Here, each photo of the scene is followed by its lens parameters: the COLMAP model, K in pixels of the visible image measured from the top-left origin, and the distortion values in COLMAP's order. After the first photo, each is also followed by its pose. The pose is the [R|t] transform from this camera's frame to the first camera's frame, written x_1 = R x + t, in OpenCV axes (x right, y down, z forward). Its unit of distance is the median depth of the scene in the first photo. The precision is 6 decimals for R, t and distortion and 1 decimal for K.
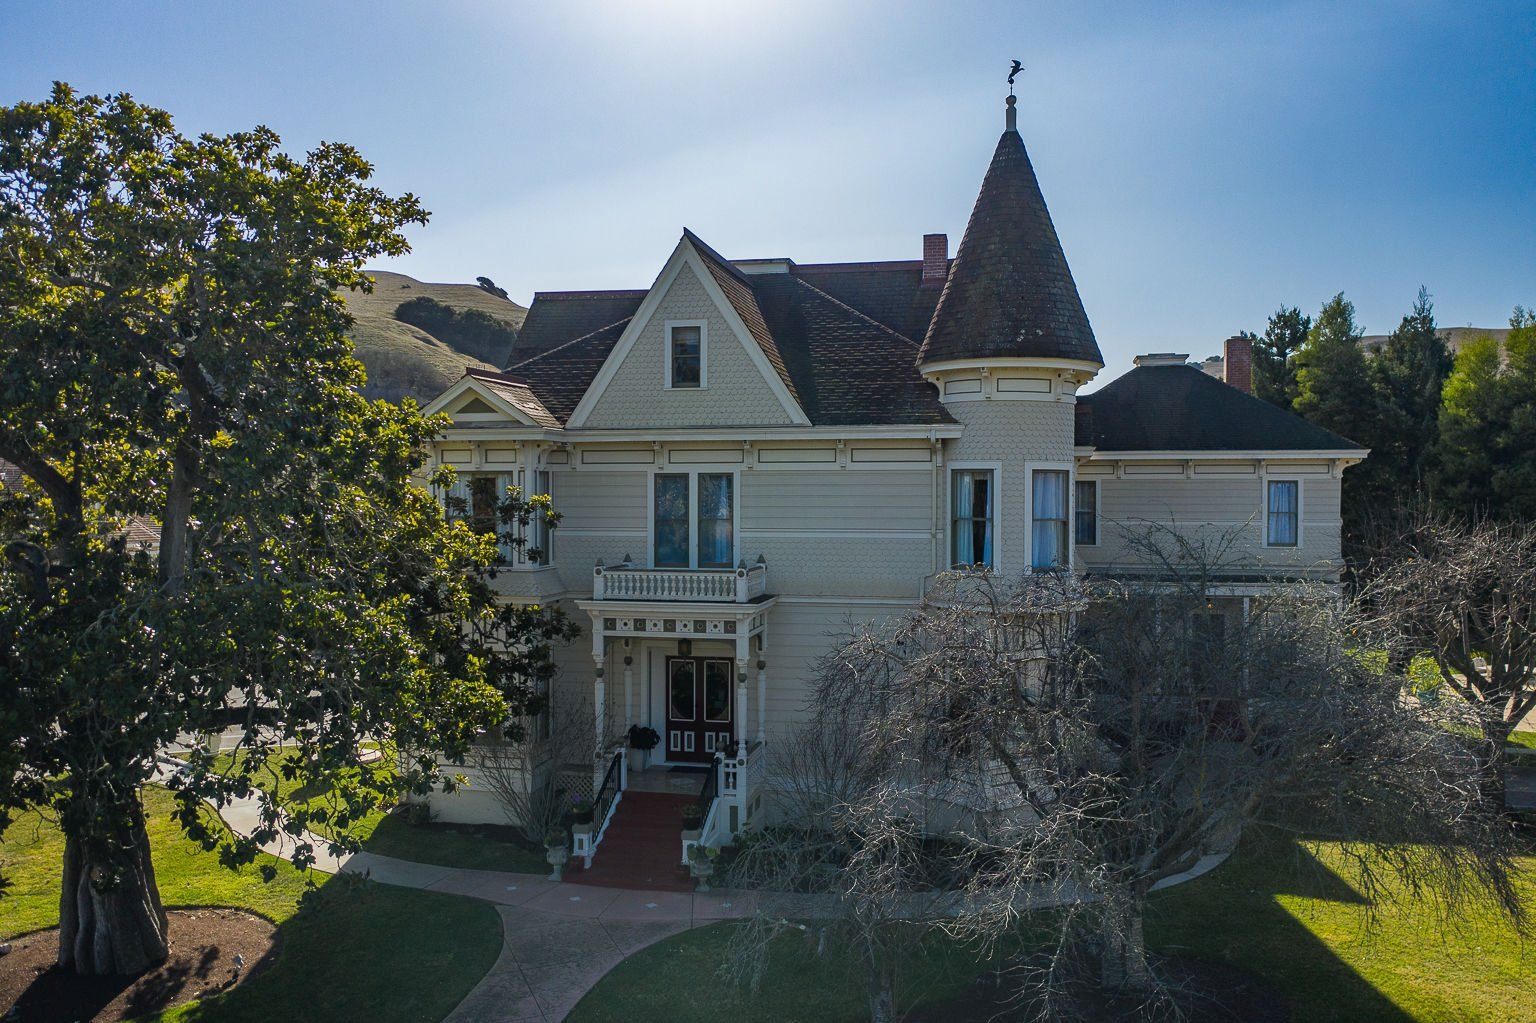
lens RADIAL K [[1261.1, 0, 768.0], [0, 1261.1, 511.5], [0, 0, 1]] dist [-0.031975, 0.011388]
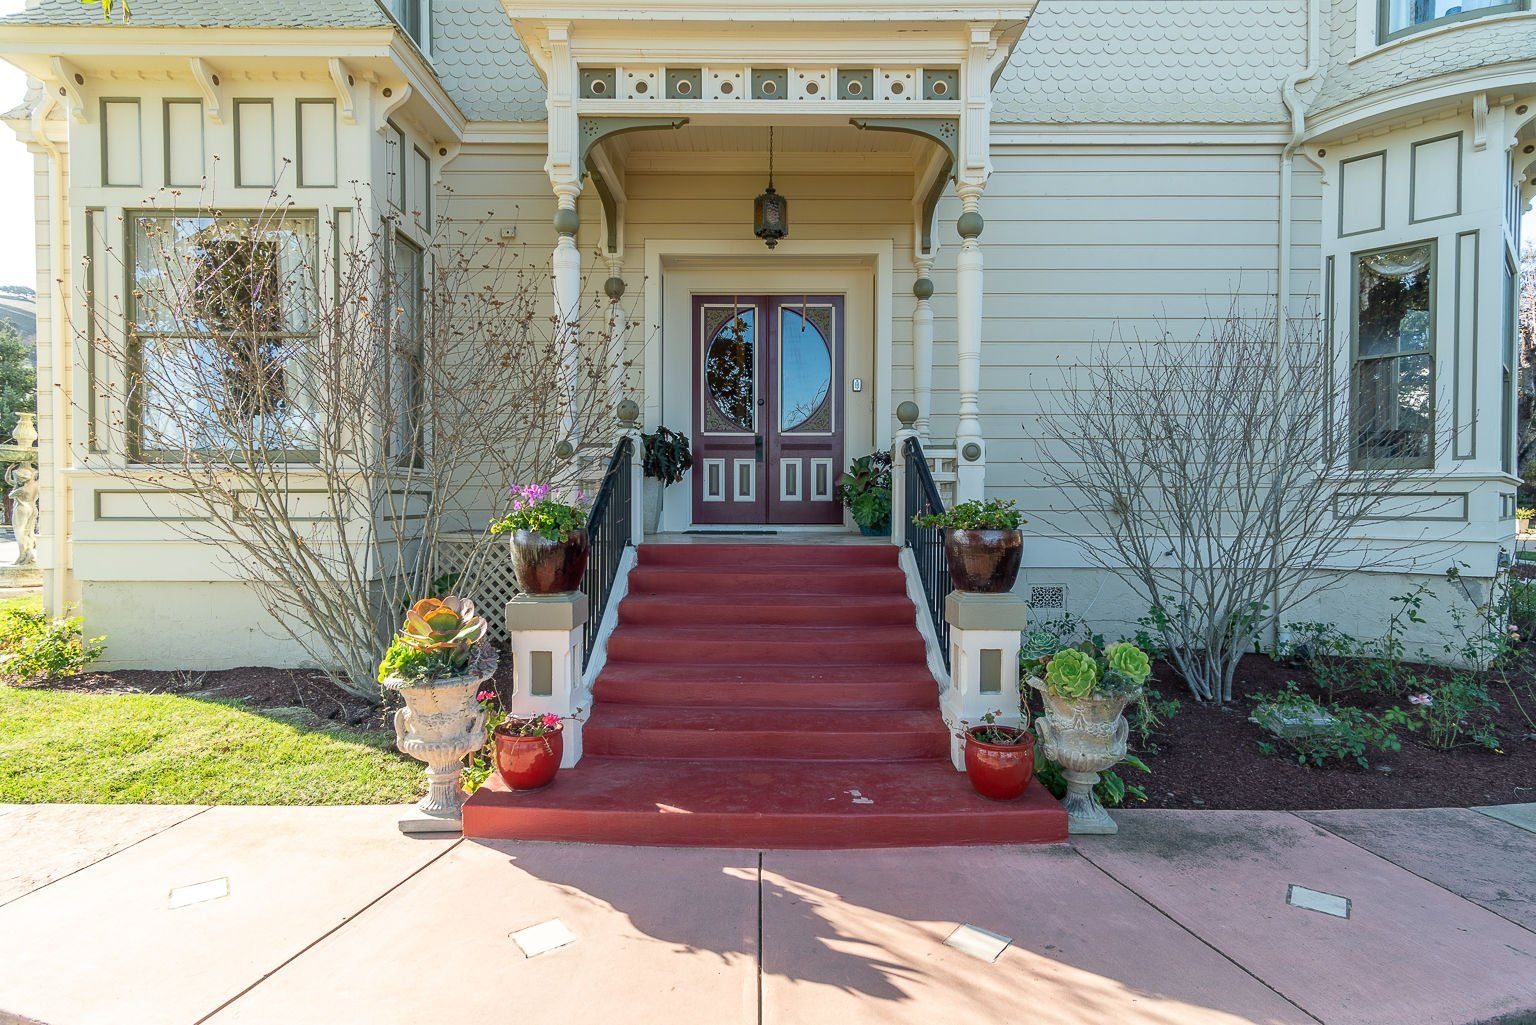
lens RADIAL K [[884.9, 0, 792.6], [0, 884.9, 511.5], [0, 0, 1]] dist [0.001996, -0.001166]
pose [[0.978141, -0.003808, 0.207908, -0.122506], [0.001808, 0.999950, 0.009806, 0.206929], [-0.207935, -0.009216, 0.978099, 0.732738]]
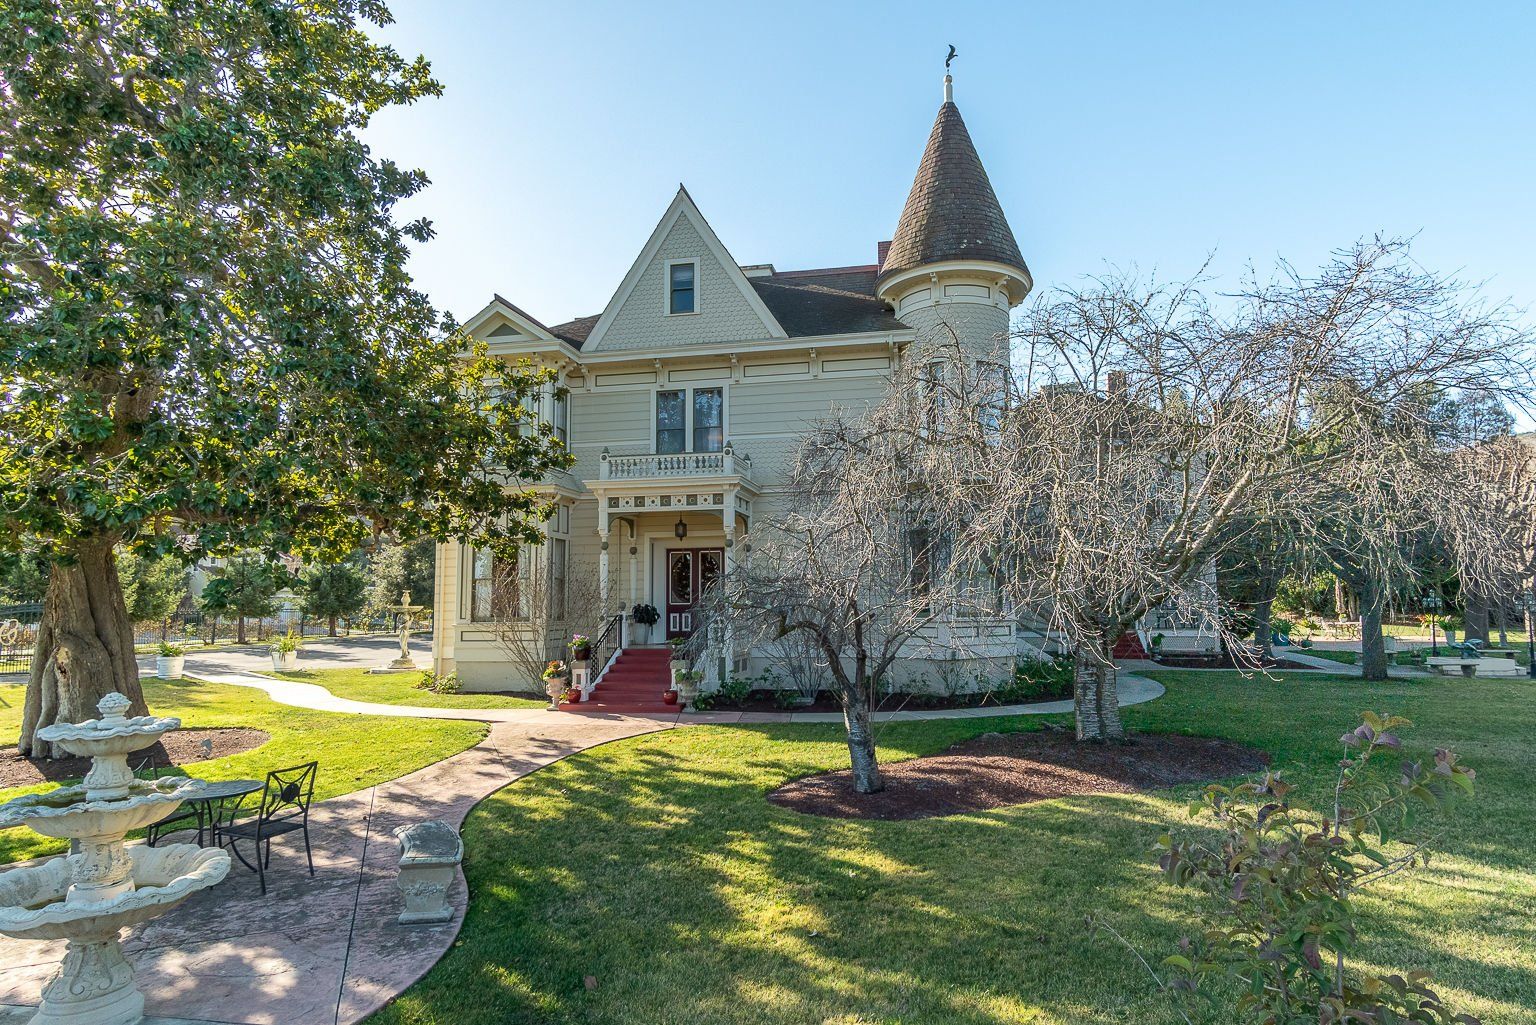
lens RADIAL K [[884.9, 0, 792.6], [0, 884.9, 511.5], [0, 0, 1]] dist [0.001996, -0.001166]
pose [[0.999618, -0.009836, 0.025842, 0.016140], [0.012510, 0.994348, -0.105432, 0.182457], [-0.024658, 0.105715, 0.994091, 0.194805]]
